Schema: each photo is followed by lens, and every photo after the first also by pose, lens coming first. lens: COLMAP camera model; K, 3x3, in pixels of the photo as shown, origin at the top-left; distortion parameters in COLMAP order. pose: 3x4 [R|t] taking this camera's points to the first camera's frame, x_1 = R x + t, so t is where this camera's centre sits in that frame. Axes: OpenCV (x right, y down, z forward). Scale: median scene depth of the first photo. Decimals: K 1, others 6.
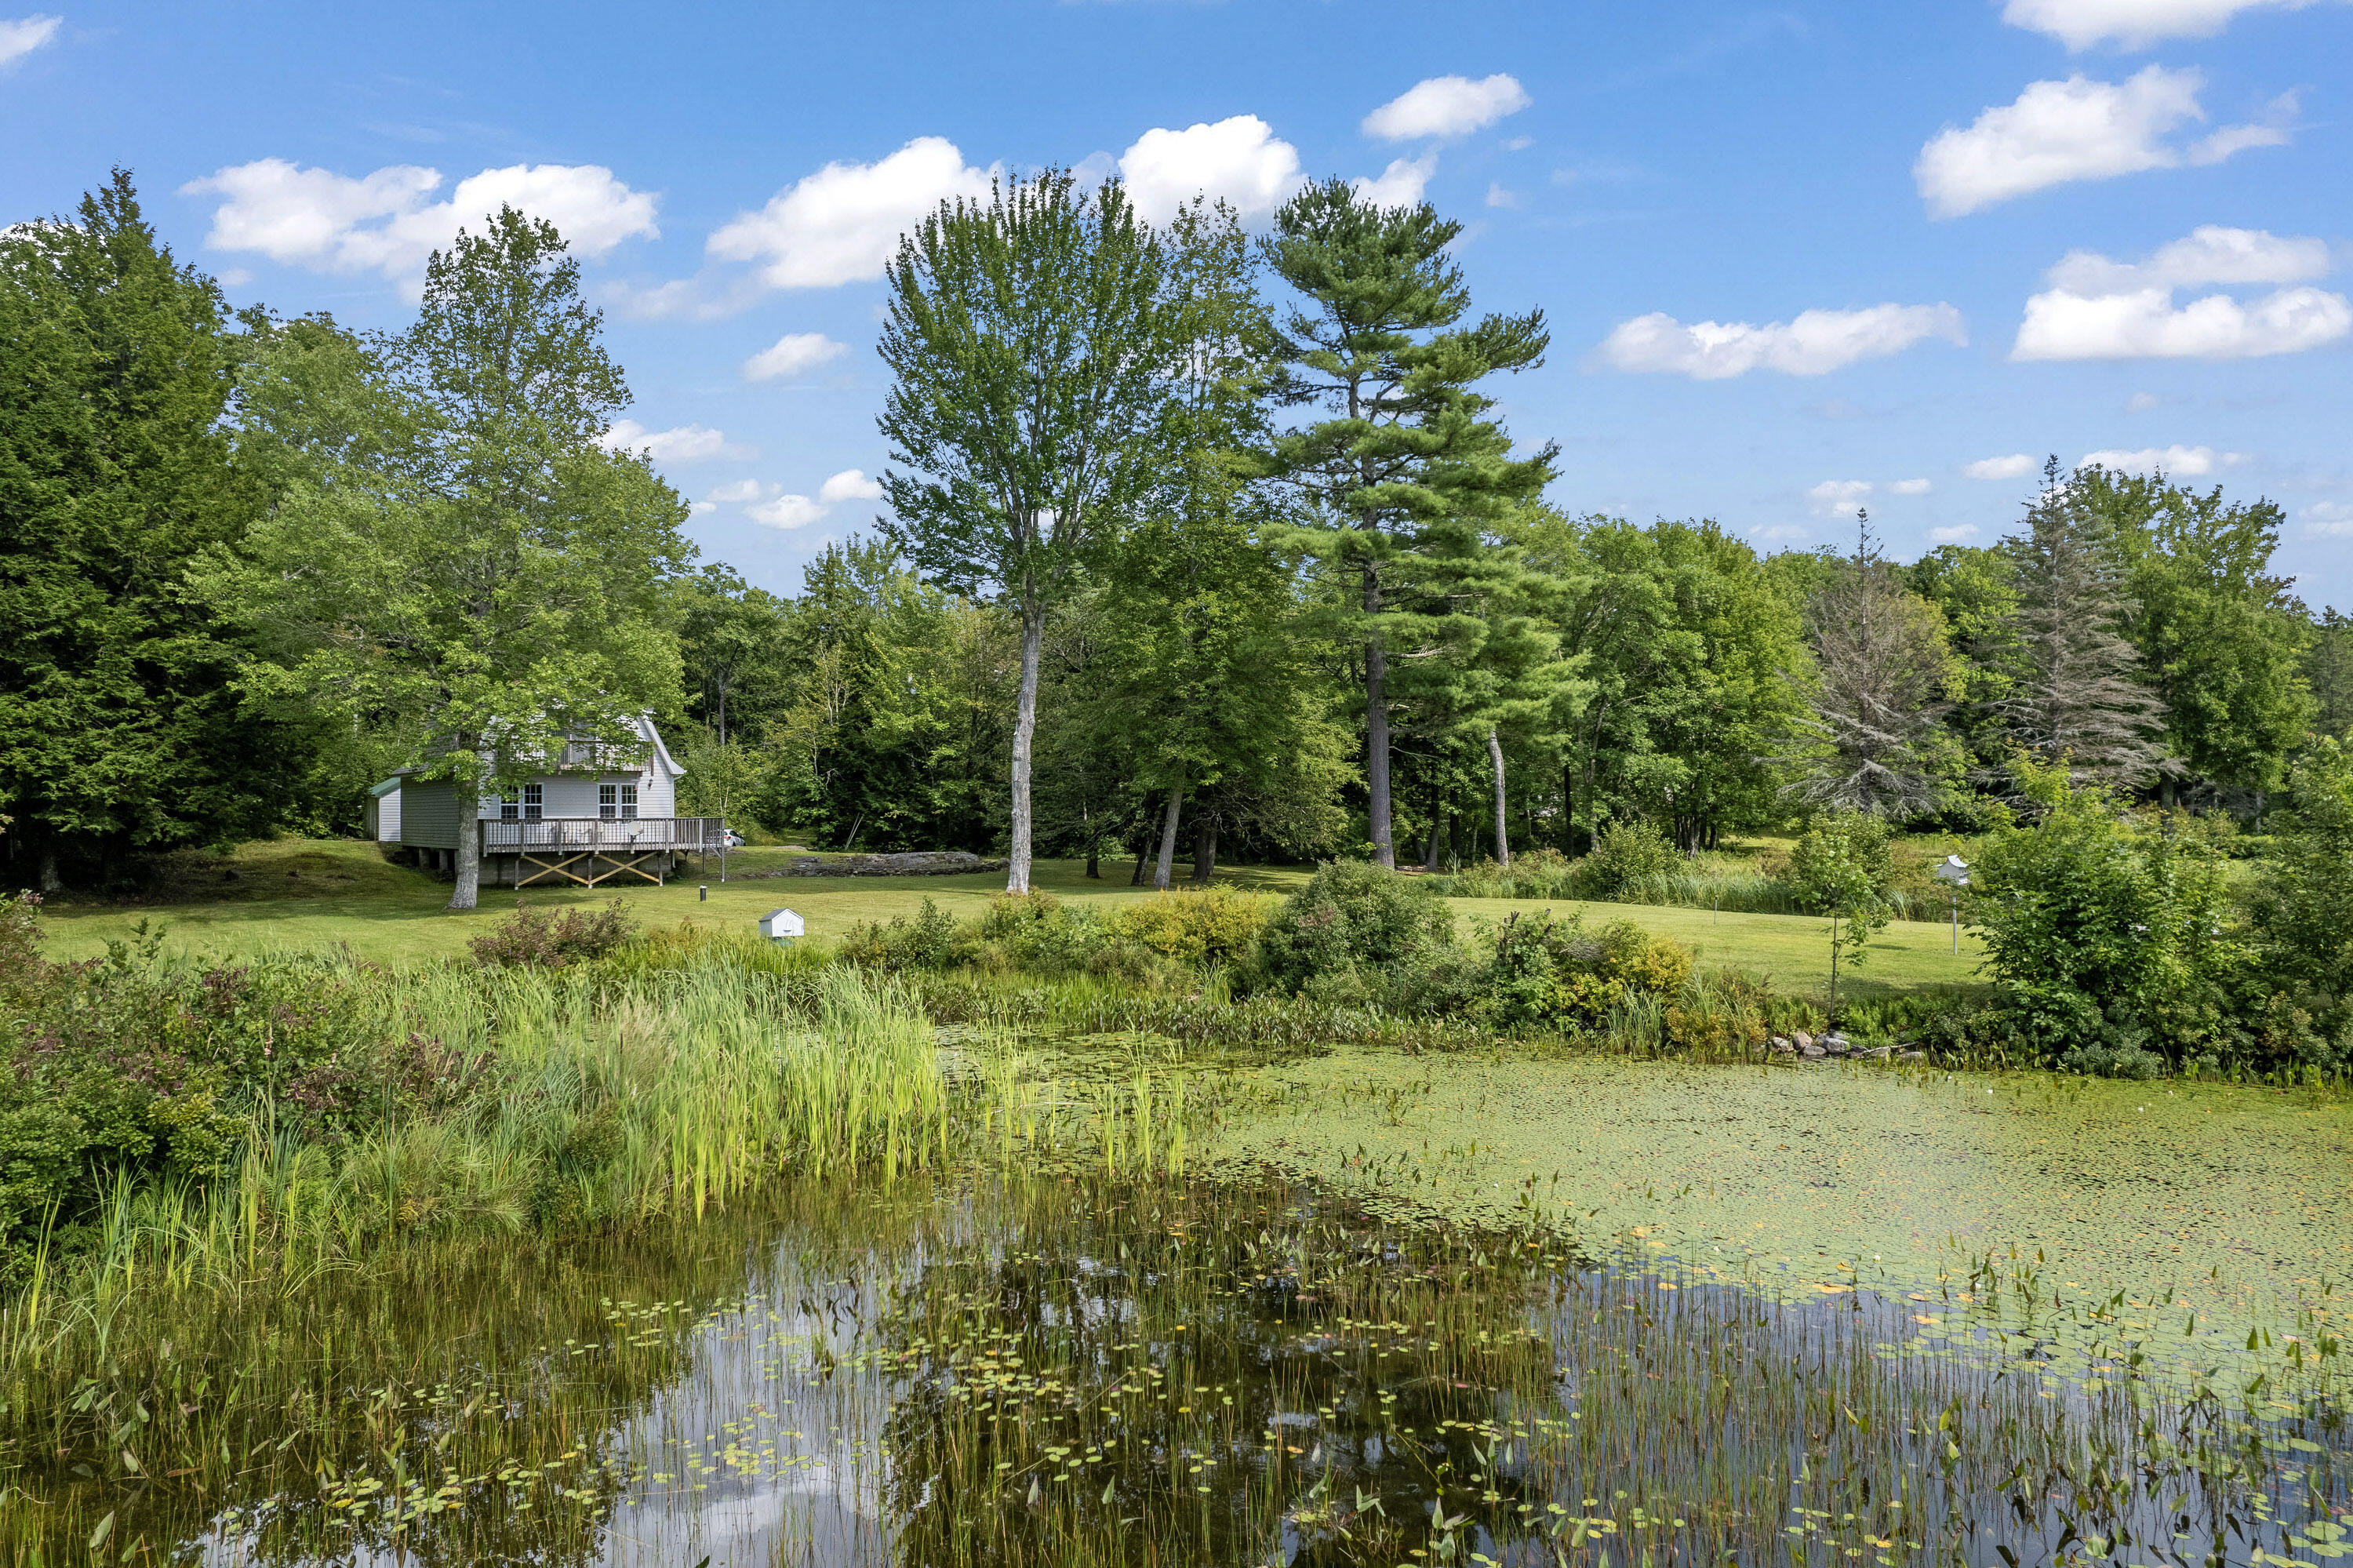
lens RADIAL K [[1503.0, 0, 1180.8], [0, 1503.0, 806.6], [0, 0, 1]] dist [-0.077424, 0.076054]
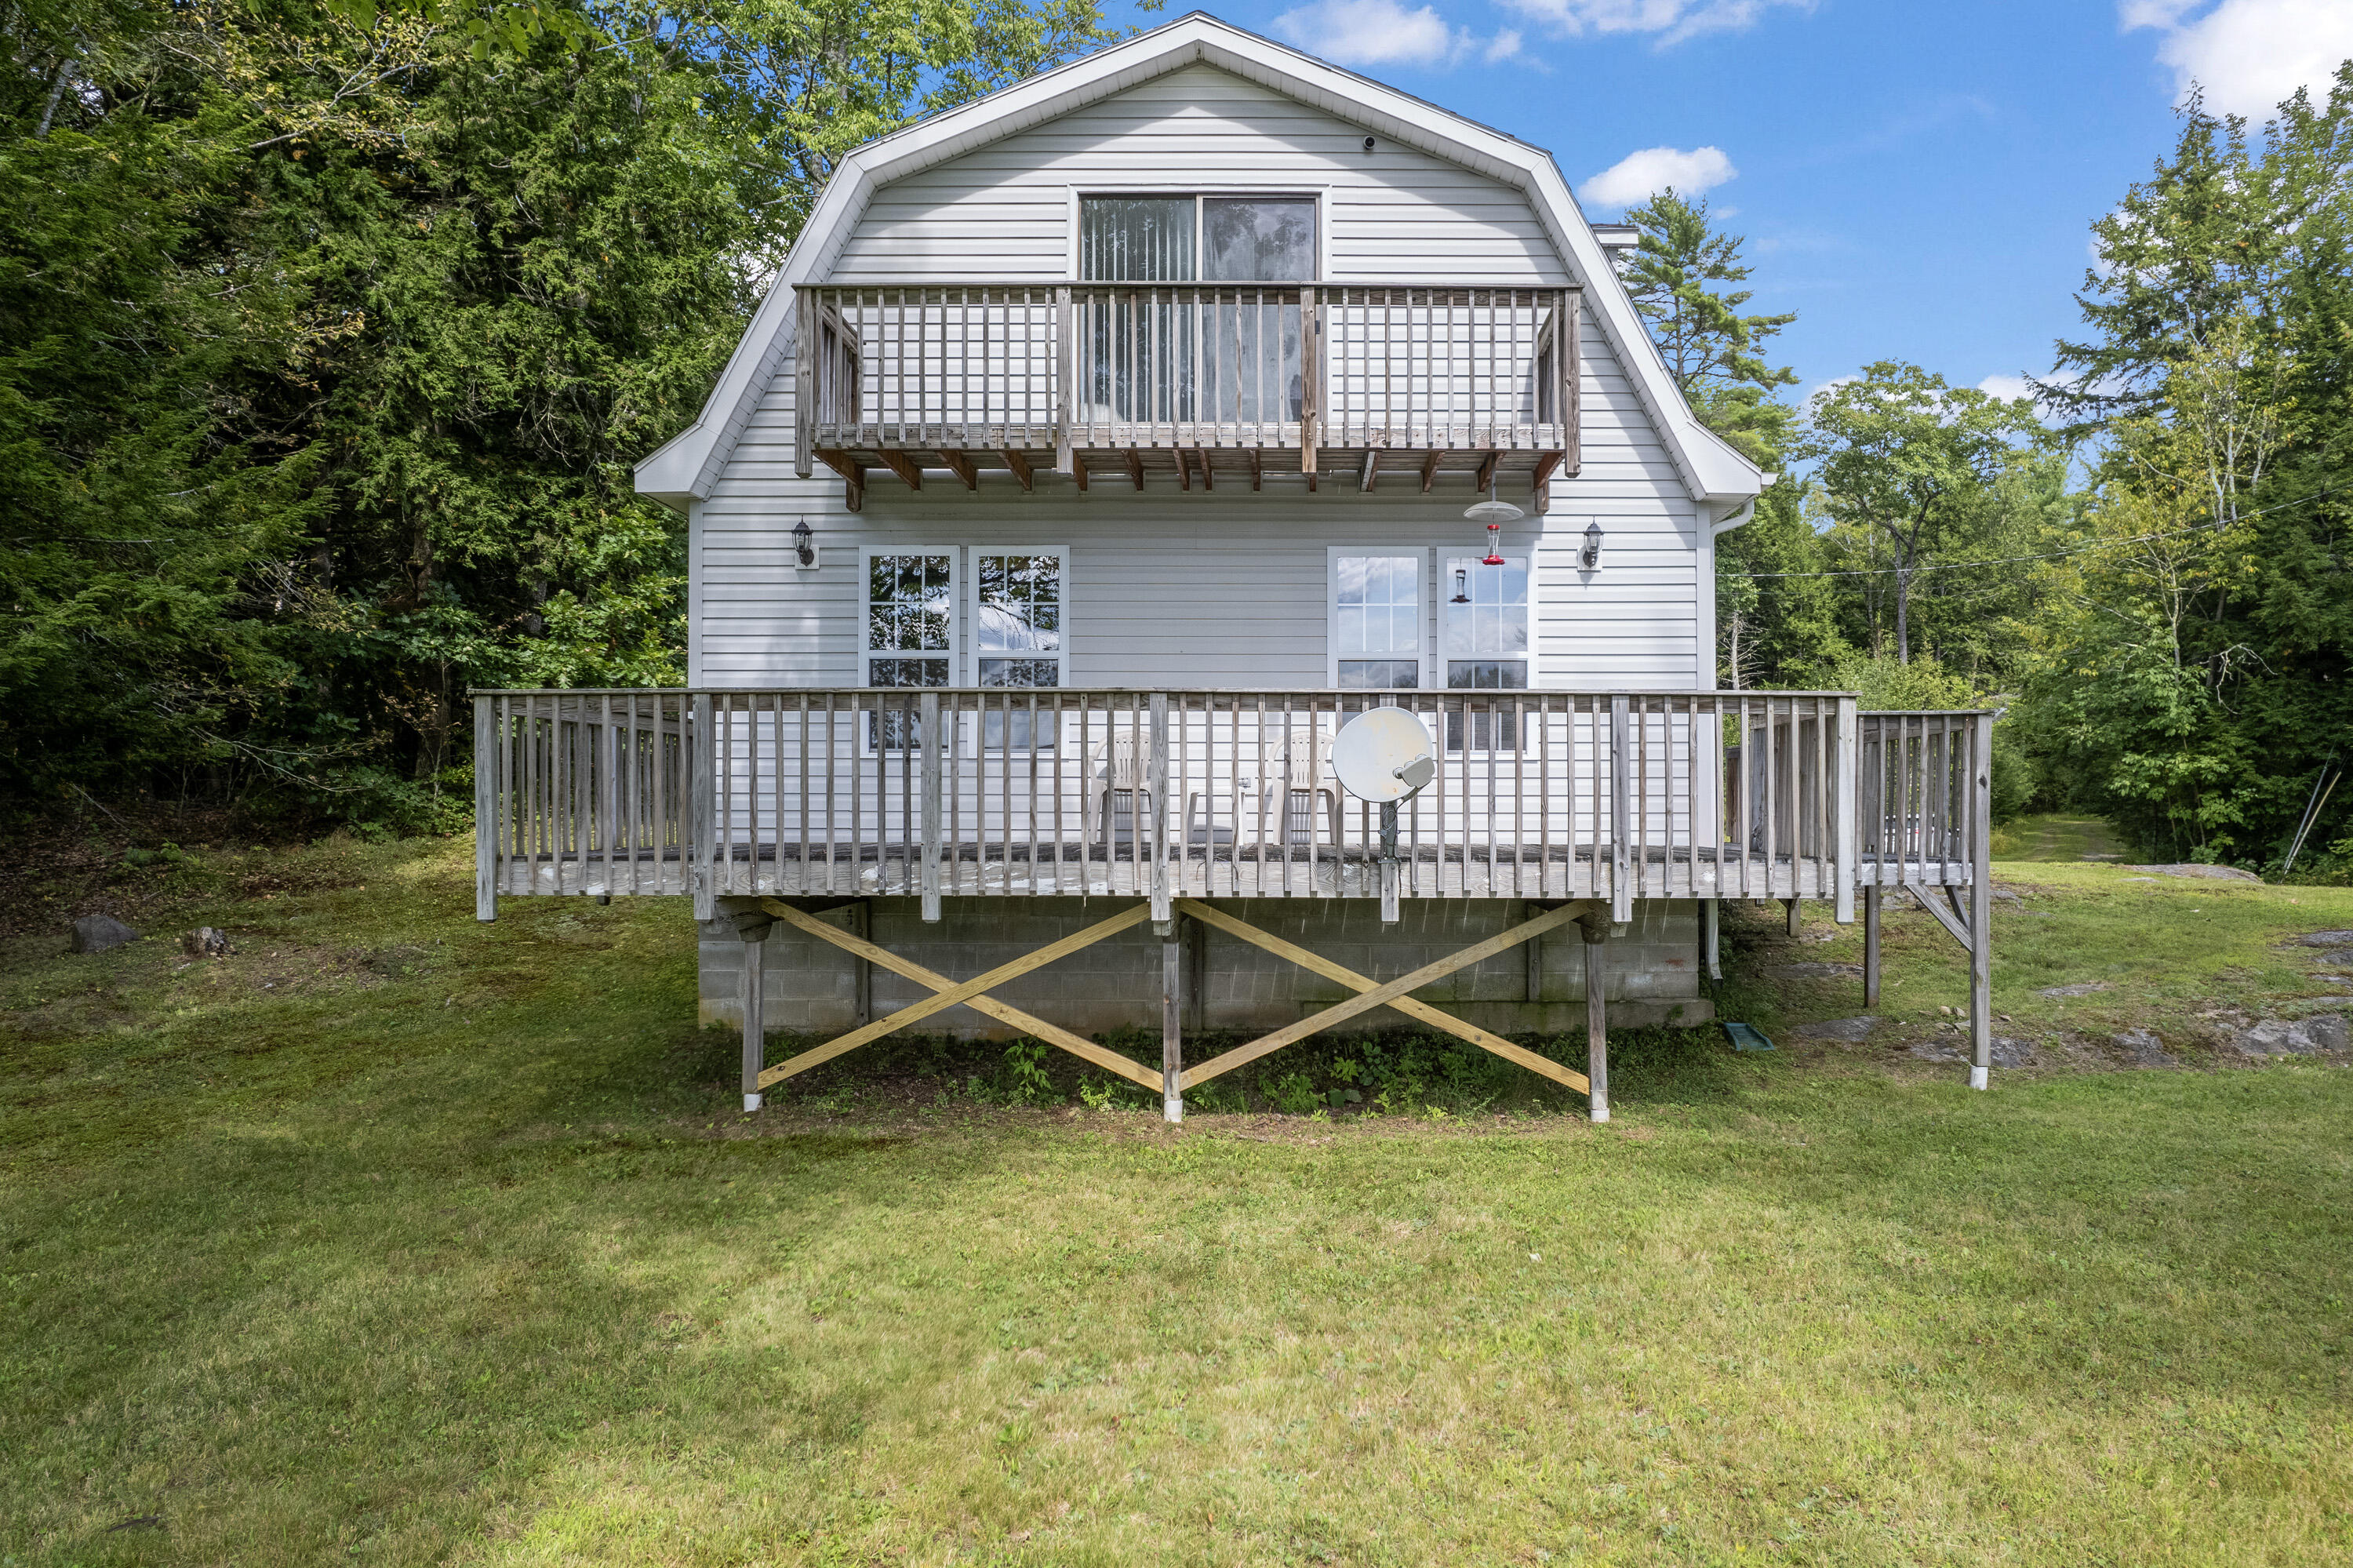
lens RADIAL K [[1503.0, 0, 1180.8], [0, 1503.0, 806.6], [0, 0, 1]] dist [-0.077424, 0.076054]
pose [[0.742686, 0.002850, -0.669633, -0.261569], [-0.000800, 0.999994, 0.003369, 0.017838], [0.669639, -0.001966, 0.742684, 0.810291]]
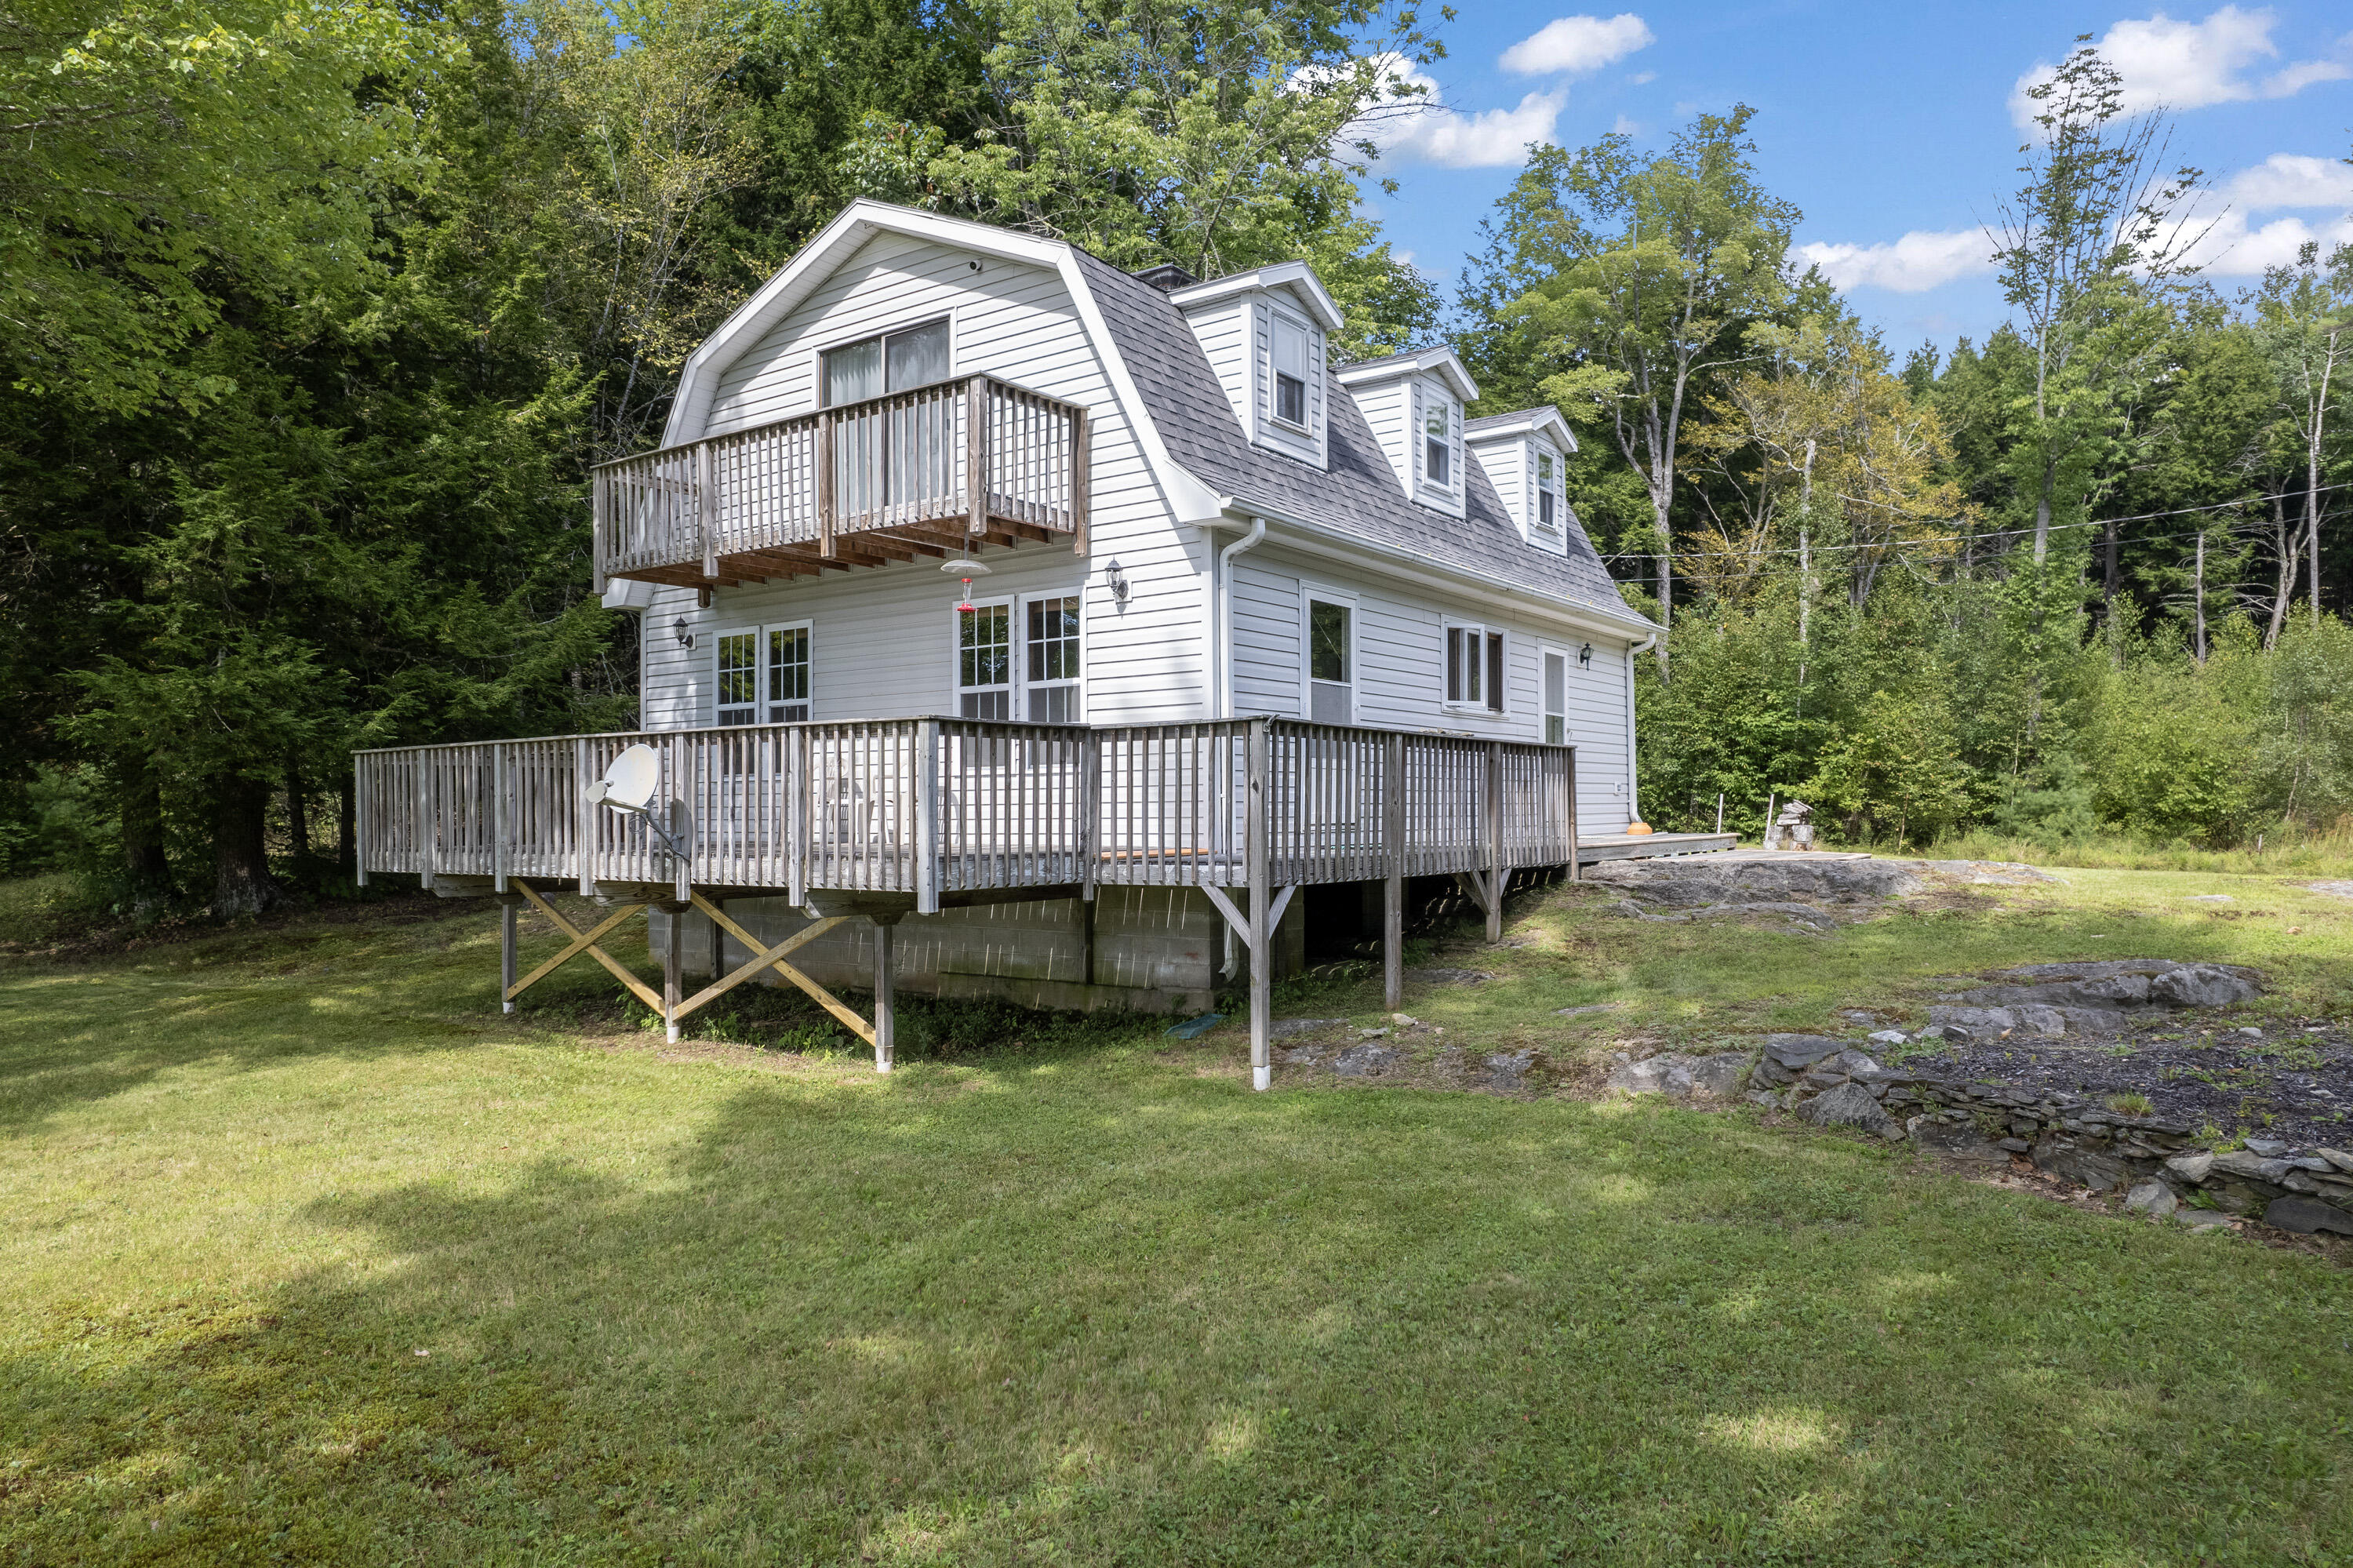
lens RADIAL K [[1503.0, 0, 1180.8], [0, 1503.0, 806.6], [0, 0, 1]] dist [-0.077424, 0.076054]
pose [[0.224136, -0.003786, -0.974550, -0.135184], [0.010584, 0.999943, -0.001451, 0.018023], [0.974500, -0.009989, 0.224164, 0.950921]]
